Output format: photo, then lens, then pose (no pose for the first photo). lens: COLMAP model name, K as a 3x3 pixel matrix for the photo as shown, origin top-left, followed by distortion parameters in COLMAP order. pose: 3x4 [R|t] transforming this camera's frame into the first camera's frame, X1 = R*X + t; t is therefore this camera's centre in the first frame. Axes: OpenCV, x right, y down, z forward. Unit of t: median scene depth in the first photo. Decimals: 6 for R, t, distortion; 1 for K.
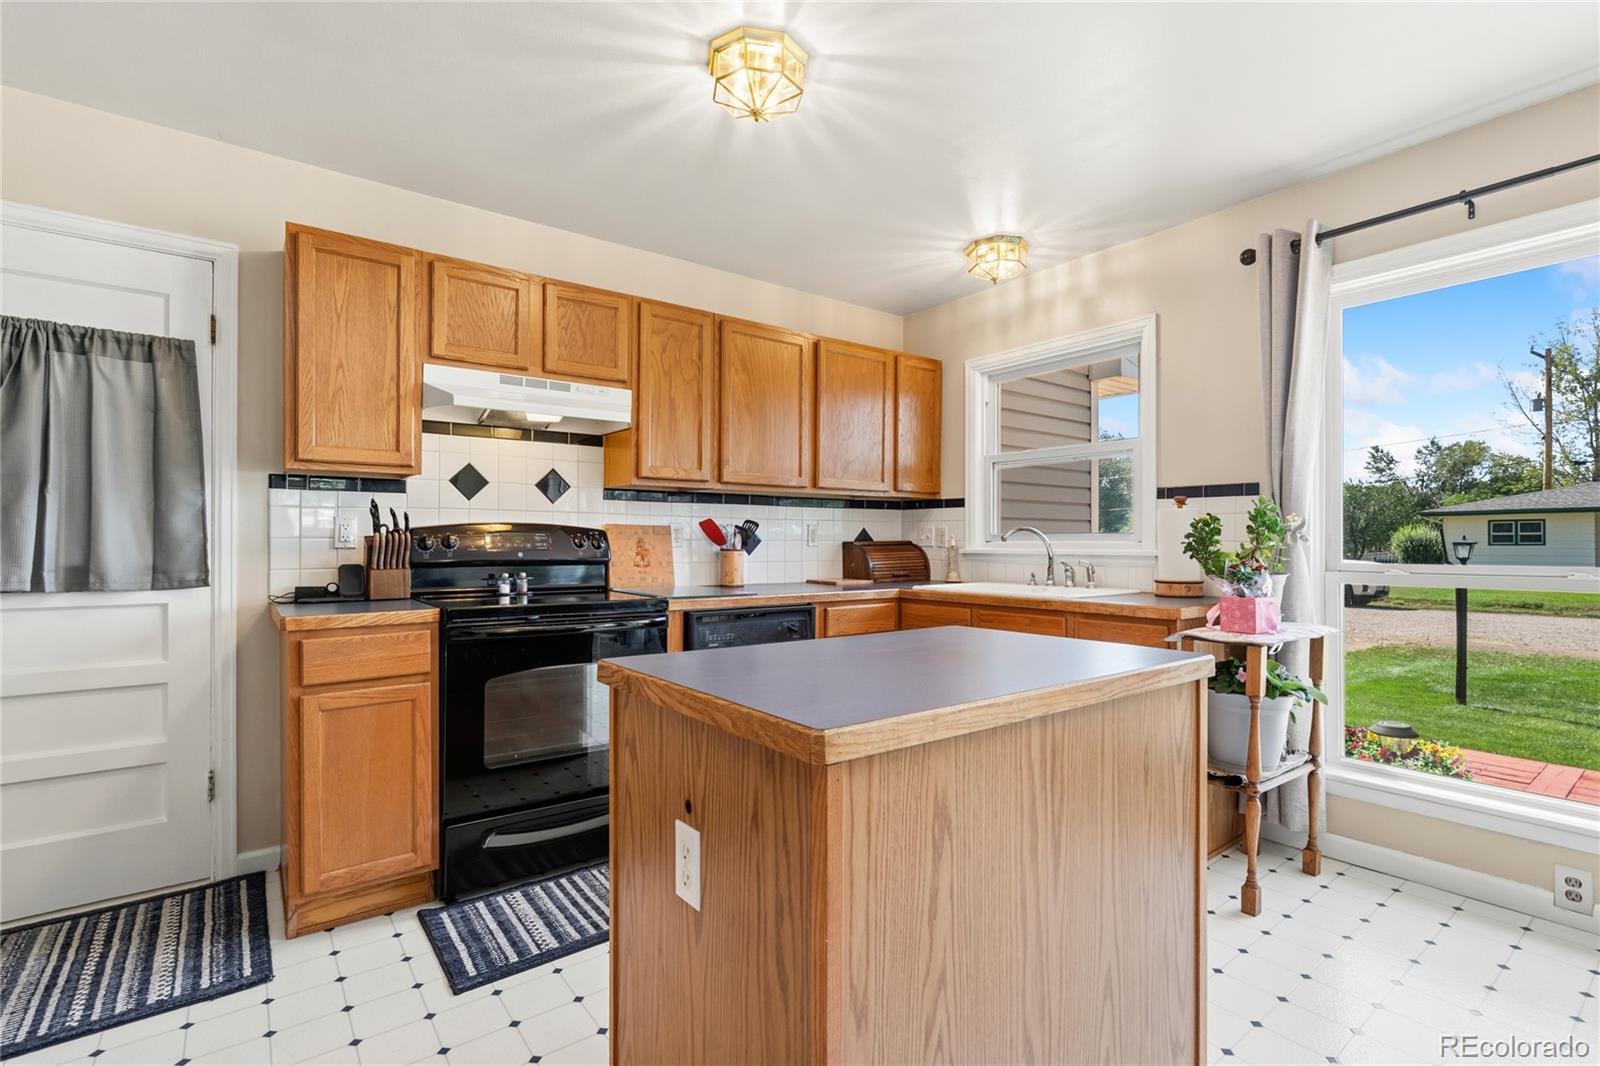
lens RADIAL K [[738.7, 0, 796.4], [0, 738.7, 540.8], [0, 0, 1]] dist [0.000367, 0.001845]
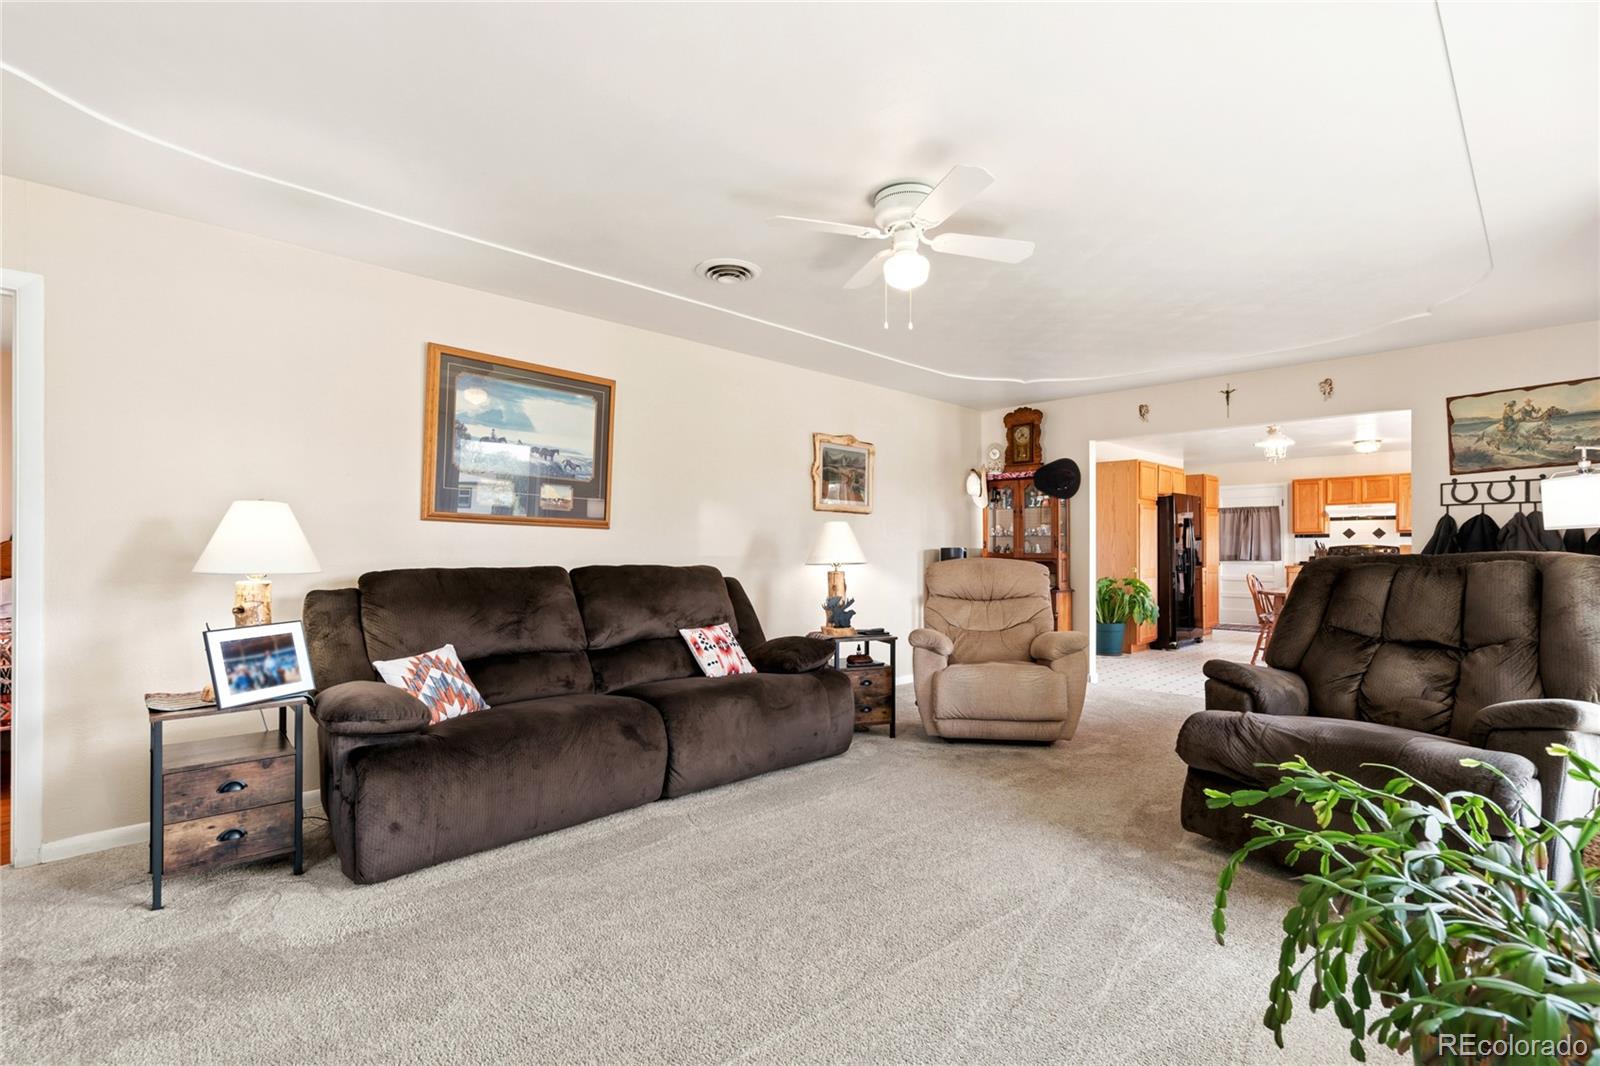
lens RADIAL K [[738.7, 0, 816.3], [0, 738.7, 543.0], [0, 0, 1]] dist [0.000367, 0.001845]
pose [[0.144576, -0.008137, -0.989460, 2.634281], [-0.001125, 0.999964, -0.008388, -0.003066], [0.989493, 0.002325, 0.144561, -1.985501]]
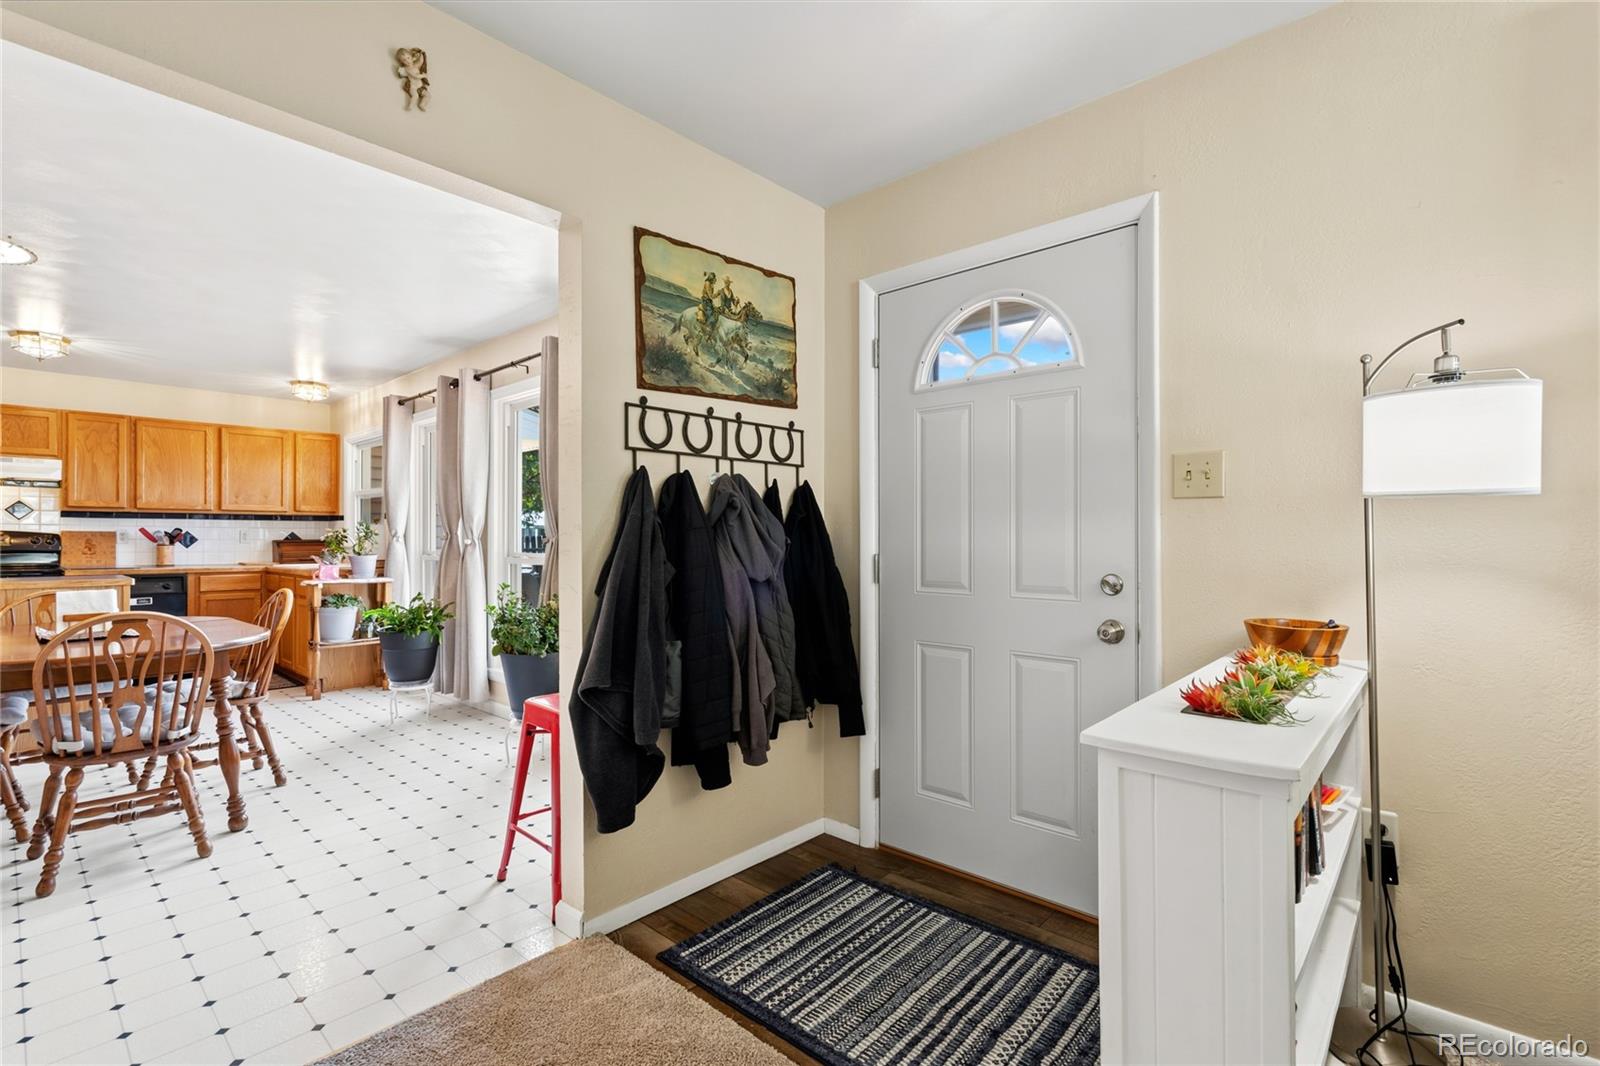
lens RADIAL K [[738.7, 0, 812.6], [0, 738.7, 536.4], [0, 0, 1]] dist [0.000367, 0.001845]
pose [[0.983330, 0.000538, 0.181830, 1.339595], [-0.000251, 0.999999, -0.001602, -0.007260], [-0.181831, 0.001530, 0.983329, -1.223476]]
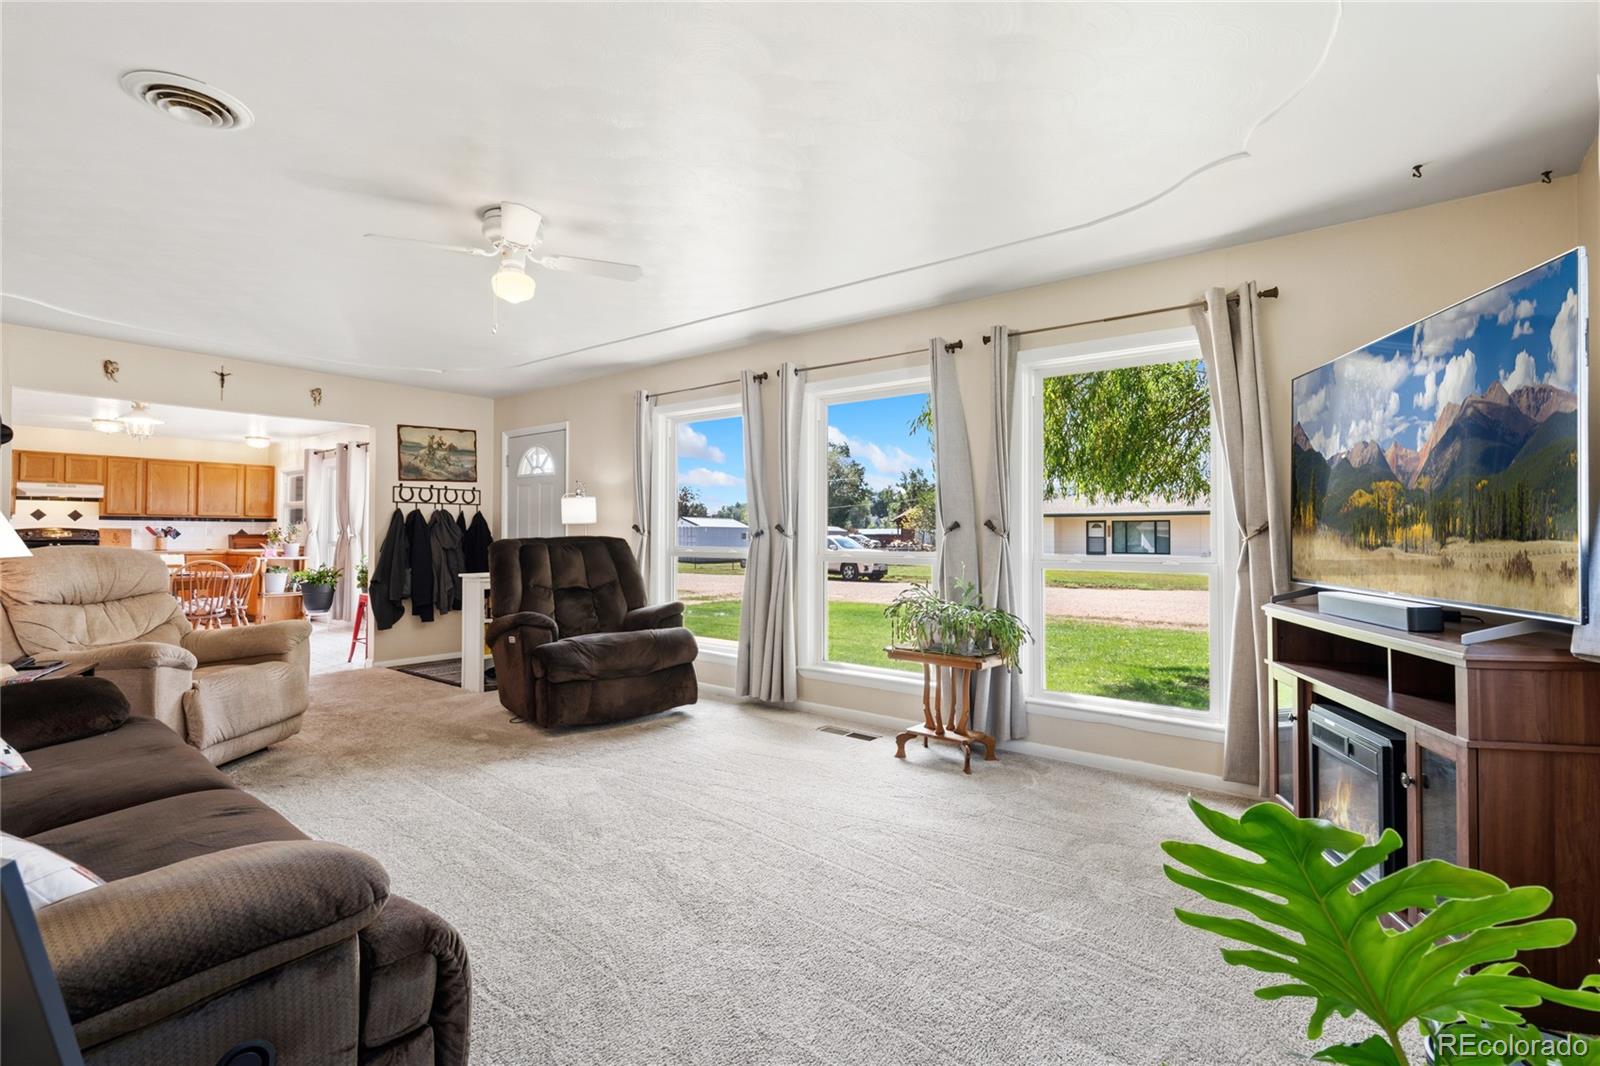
lens RADIAL K [[738.7, 0, 793.1], [0, 738.7, 522.2], [0, 0, 1]] dist [0.000367, 0.001845]
pose [[0.970108, 0.007848, 0.242546, 1.890716], [-0.003676, 0.999837, -0.017650, -0.004949], [-0.242645, 0.016231, 0.969979, -2.805454]]
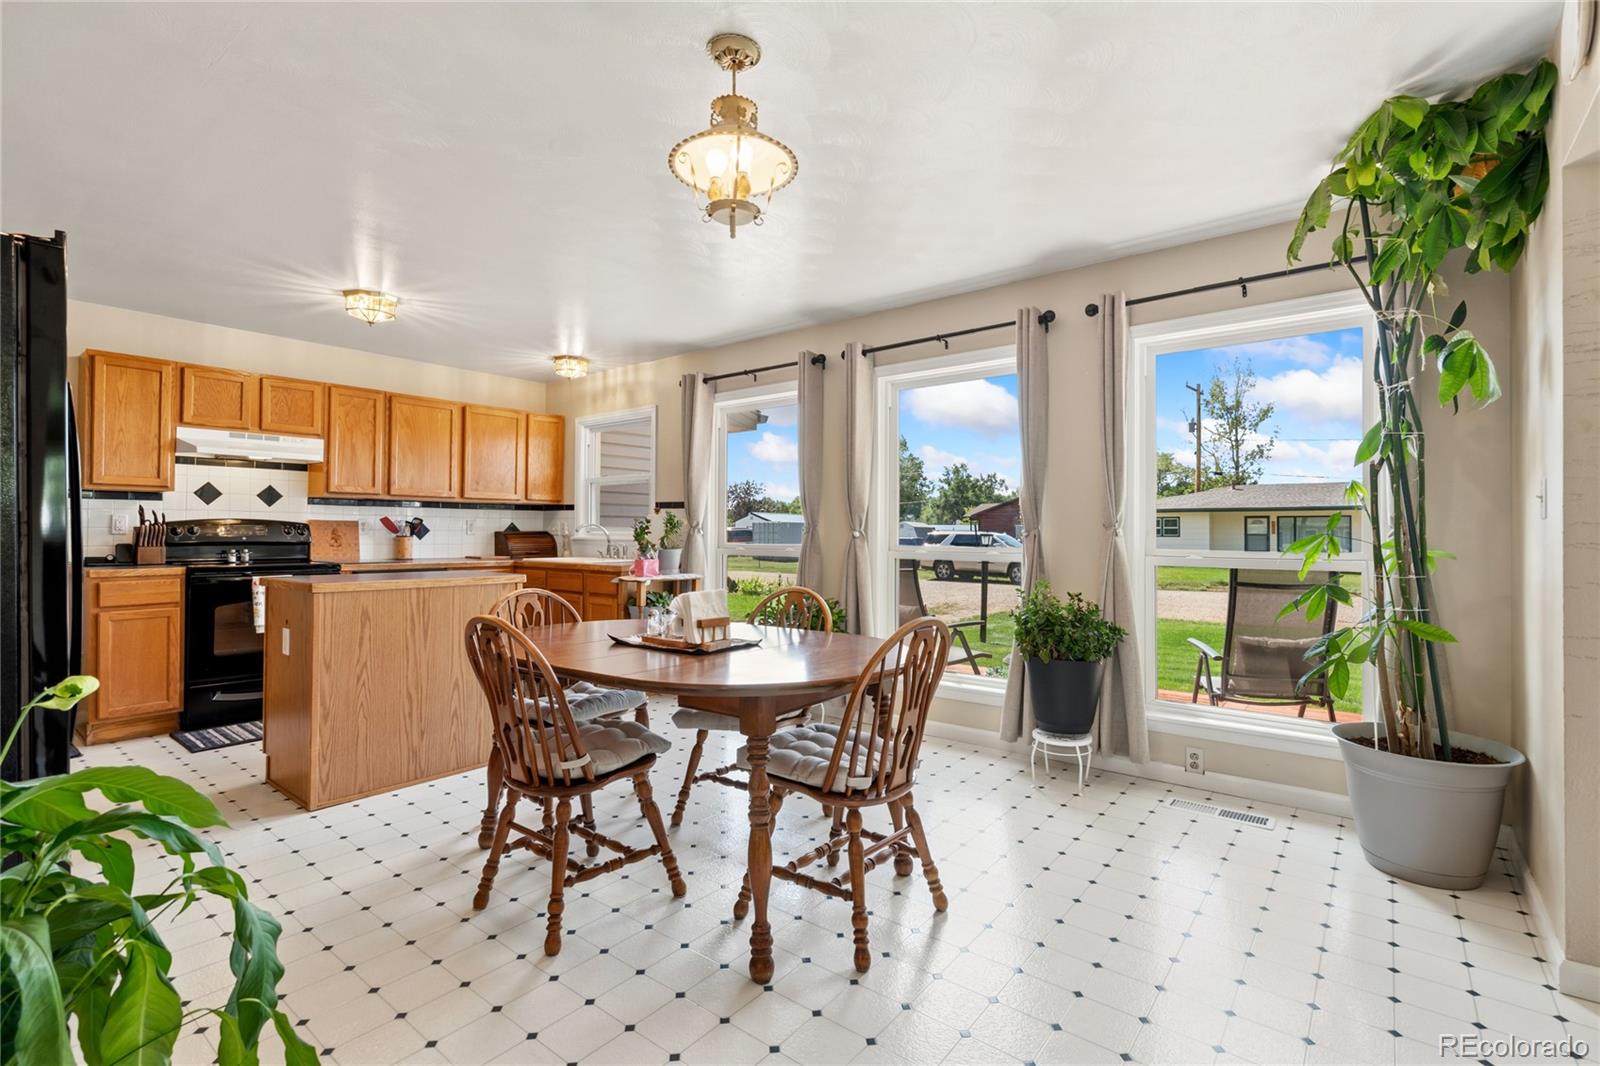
lens RADIAL K [[738.7, 0, 802.6], [0, 738.7, 524.2], [0, 0, 1]] dist [0.000367, 0.001845]
pose [[0.970078, 0.006552, 0.242707, 0.427502], [-0.004224, 0.999940, -0.010111, -0.001541], [-0.242758, 0.008783, 0.970047, -0.887482]]
